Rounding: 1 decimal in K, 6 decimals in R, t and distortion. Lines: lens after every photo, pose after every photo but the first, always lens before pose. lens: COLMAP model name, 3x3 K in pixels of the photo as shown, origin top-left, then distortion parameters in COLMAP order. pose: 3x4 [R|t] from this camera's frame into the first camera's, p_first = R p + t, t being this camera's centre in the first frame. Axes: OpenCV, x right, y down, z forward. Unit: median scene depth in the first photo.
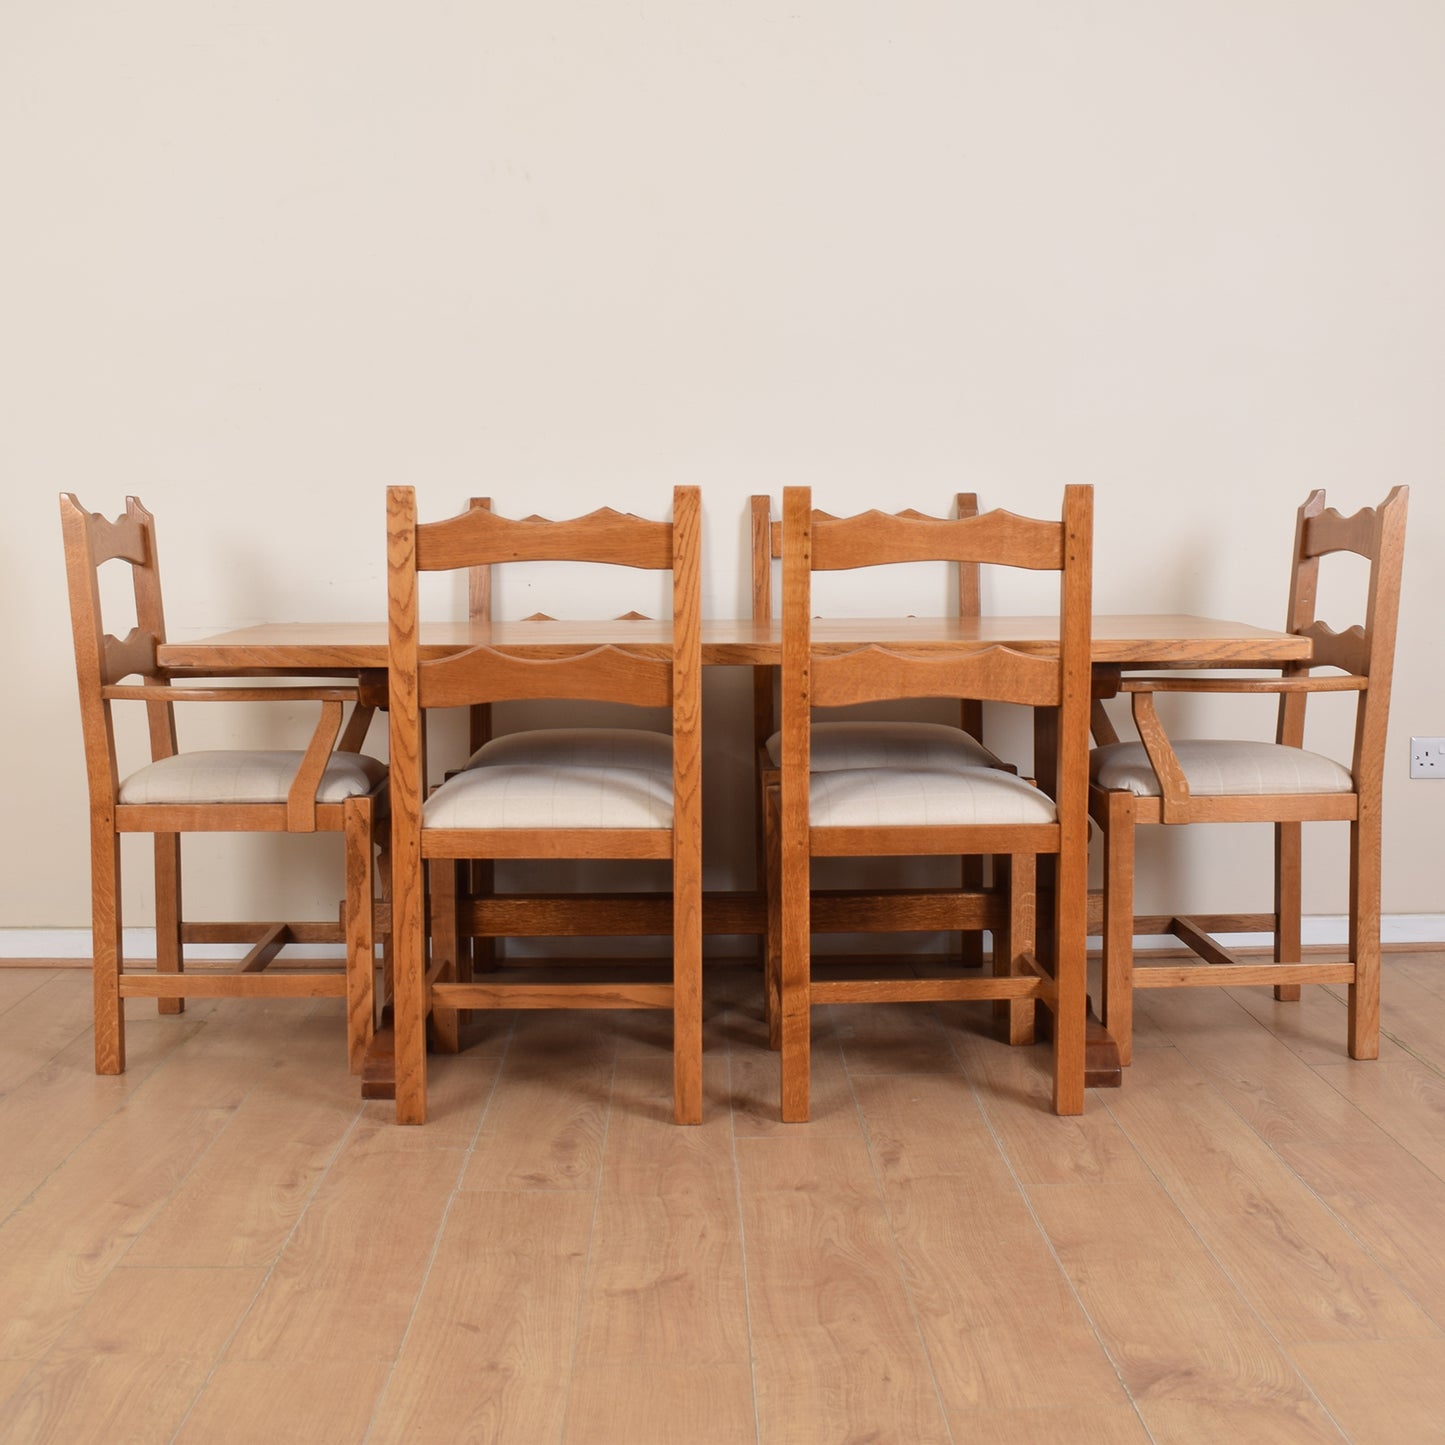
lens RADIAL K [[1991.0, 0, 724.5], [0, 1991.0, 614.8], [0, 0, 1]] dist [-0.074744, -0.038087]
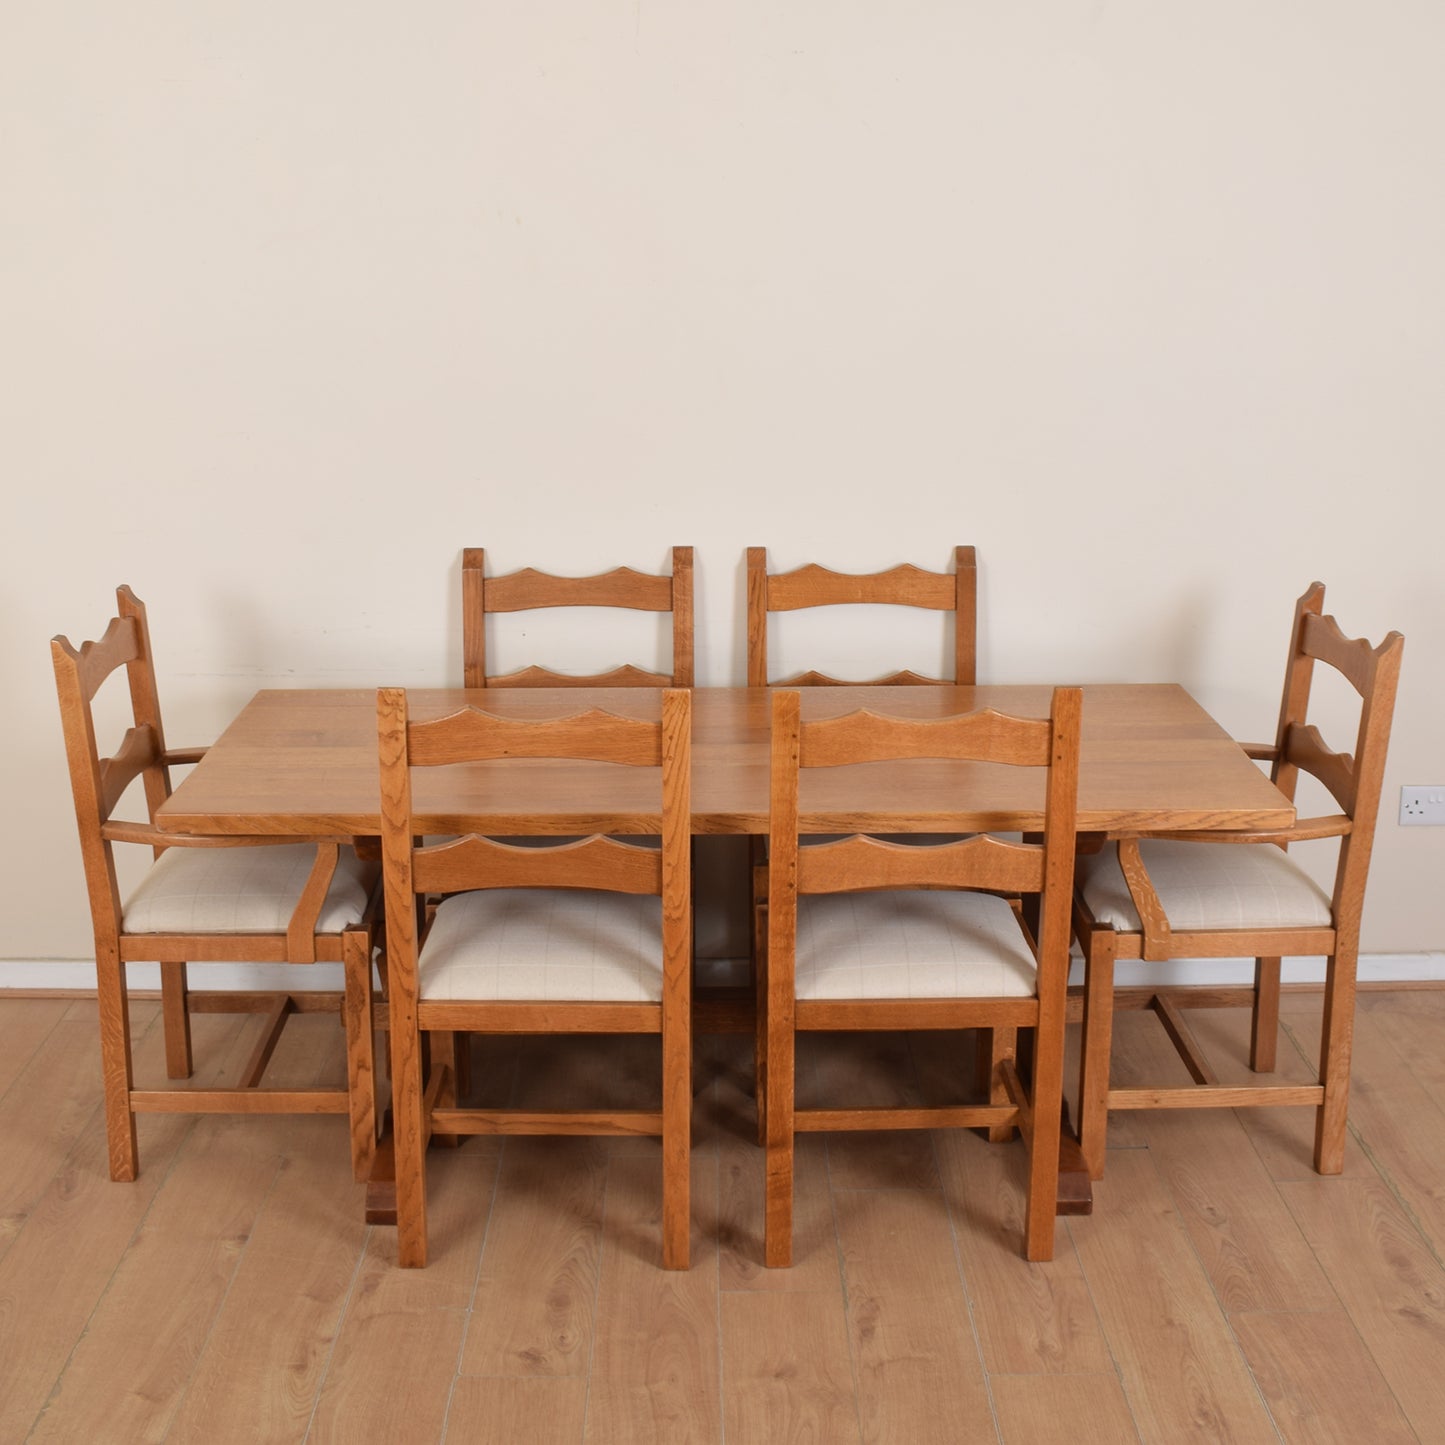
lens RADIAL K [[2042.2, 0, 725.7], [0, 2042.2, 580.5], [0, 0, 1]] dist [-0.077253, -0.019265]
pose [[0.999963, 0.007478, -0.004307, 0.009755], [-0.006739, 0.988434, 0.151504, -0.267789], [0.005390, -0.151469, 0.988447, -0.007304]]
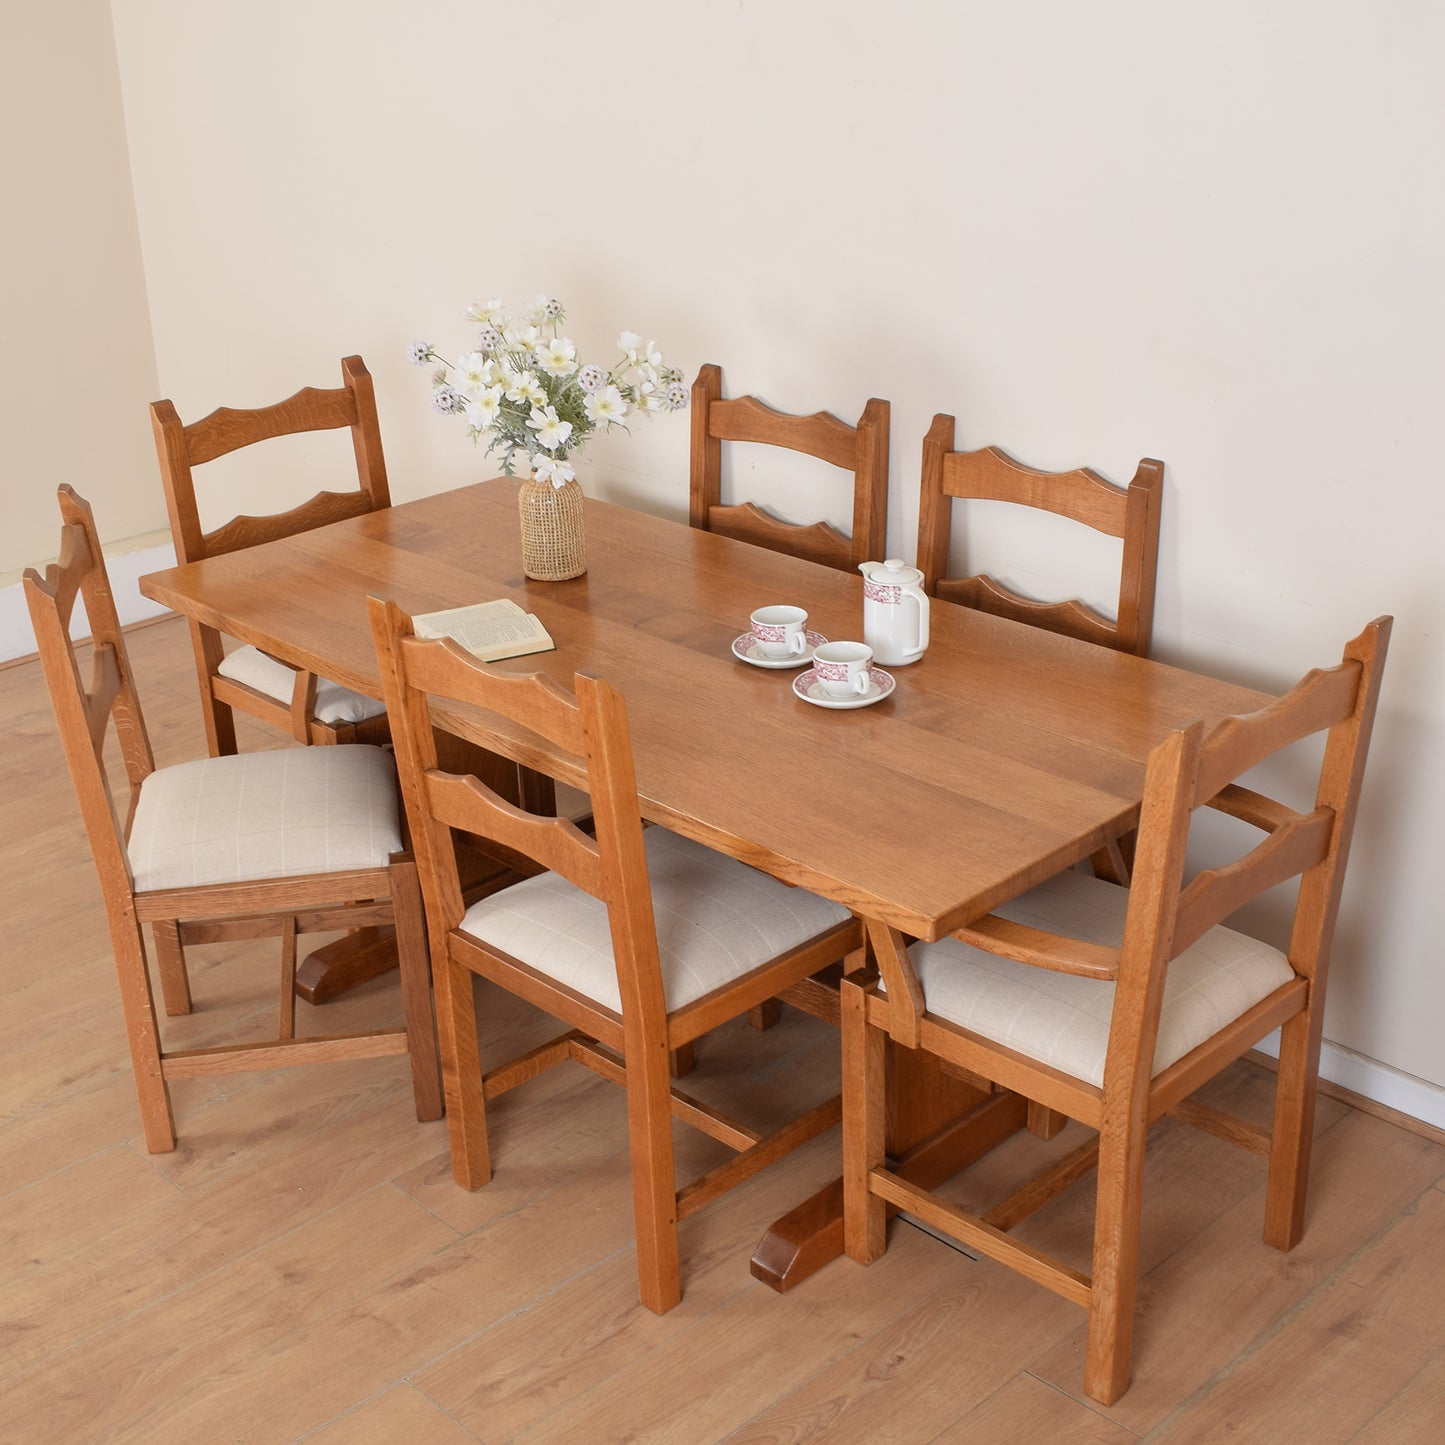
lens RADIAL K [[2040.3, 0, 717.5], [0, 2040.3, 697.3], [0, 0, 1]] dist [-0.055757, -0.100191]
pose [[0.682829, 0.267299, -0.679924, 0.757771], [-0.002067, 0.931368, 0.364073, -0.349053], [0.730576, -0.247194, 0.636517, 0.503137]]
